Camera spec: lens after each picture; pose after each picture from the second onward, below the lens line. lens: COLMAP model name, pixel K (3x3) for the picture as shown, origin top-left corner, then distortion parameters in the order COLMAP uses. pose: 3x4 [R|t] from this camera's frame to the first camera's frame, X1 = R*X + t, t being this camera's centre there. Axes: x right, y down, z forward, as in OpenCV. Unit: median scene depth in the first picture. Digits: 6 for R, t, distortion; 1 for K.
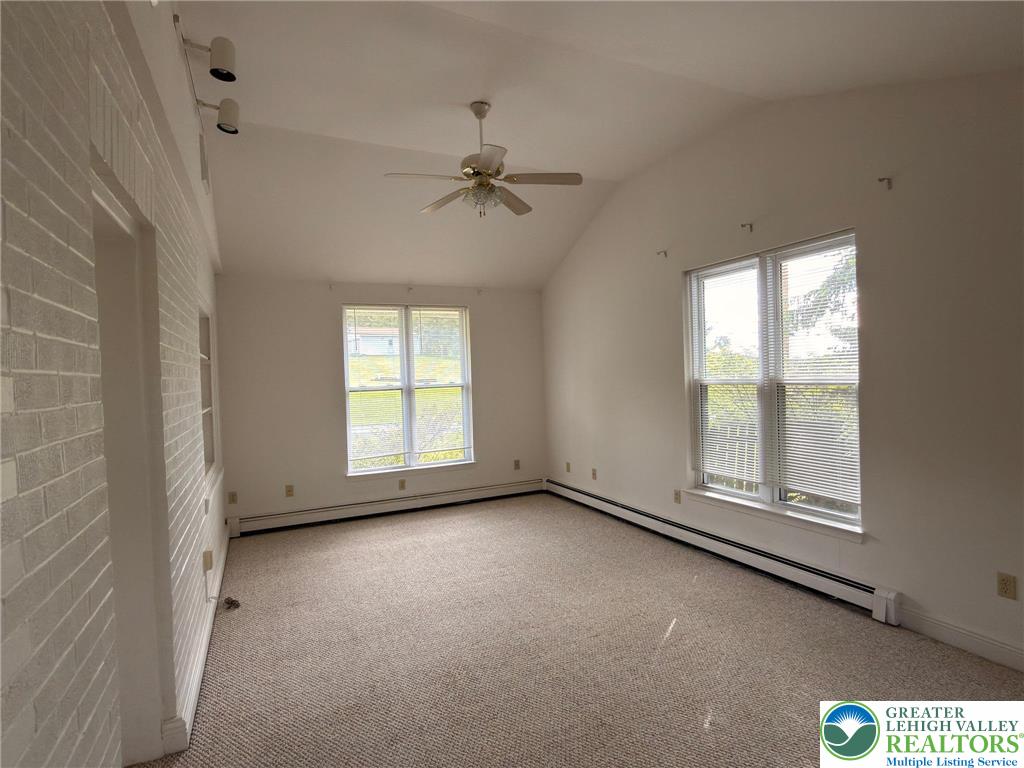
lens RADIAL K [[533.1, 0, 515.0], [0, 533.1, 385.2], [0, 0, 1]] dist [0.002588, 0.001030]
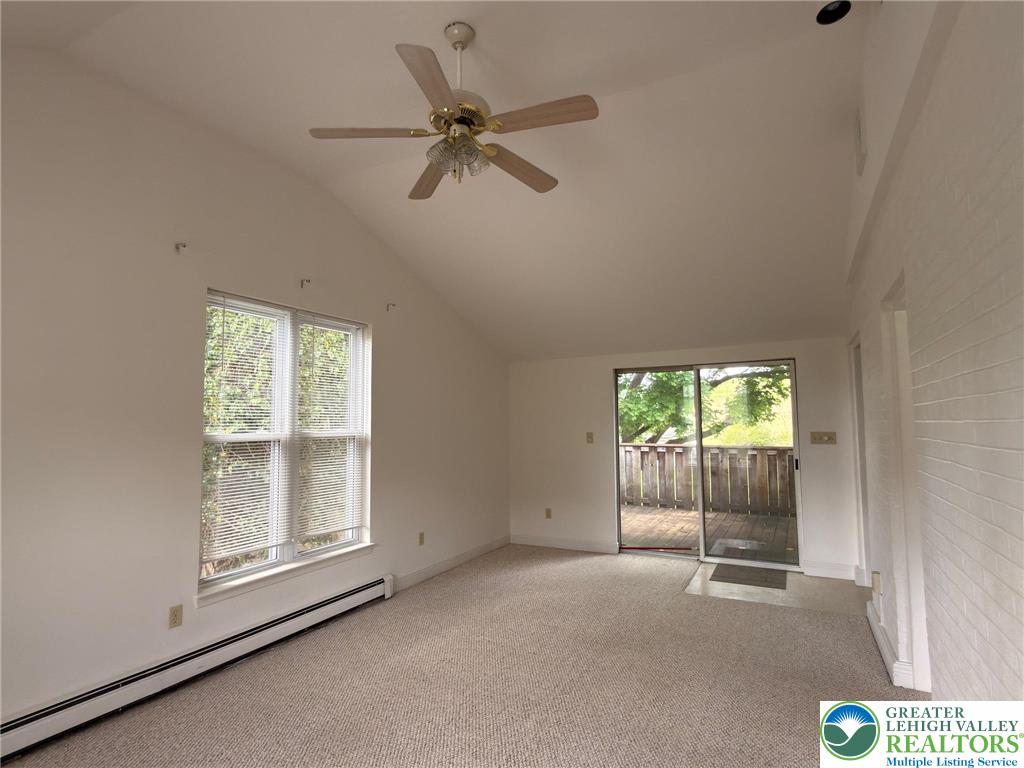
lens RADIAL K [[533.1, 0, 512.8], [0, 533.1, 386.2], [0, 0, 1]] dist [0.002588, 0.001030]
pose [[-0.585203, 0.091777, 0.805676, -0.586985], [0.045805, 0.995729, -0.080157, 0.000260], [-0.809592, -0.010004, -0.586908, 1.267682]]
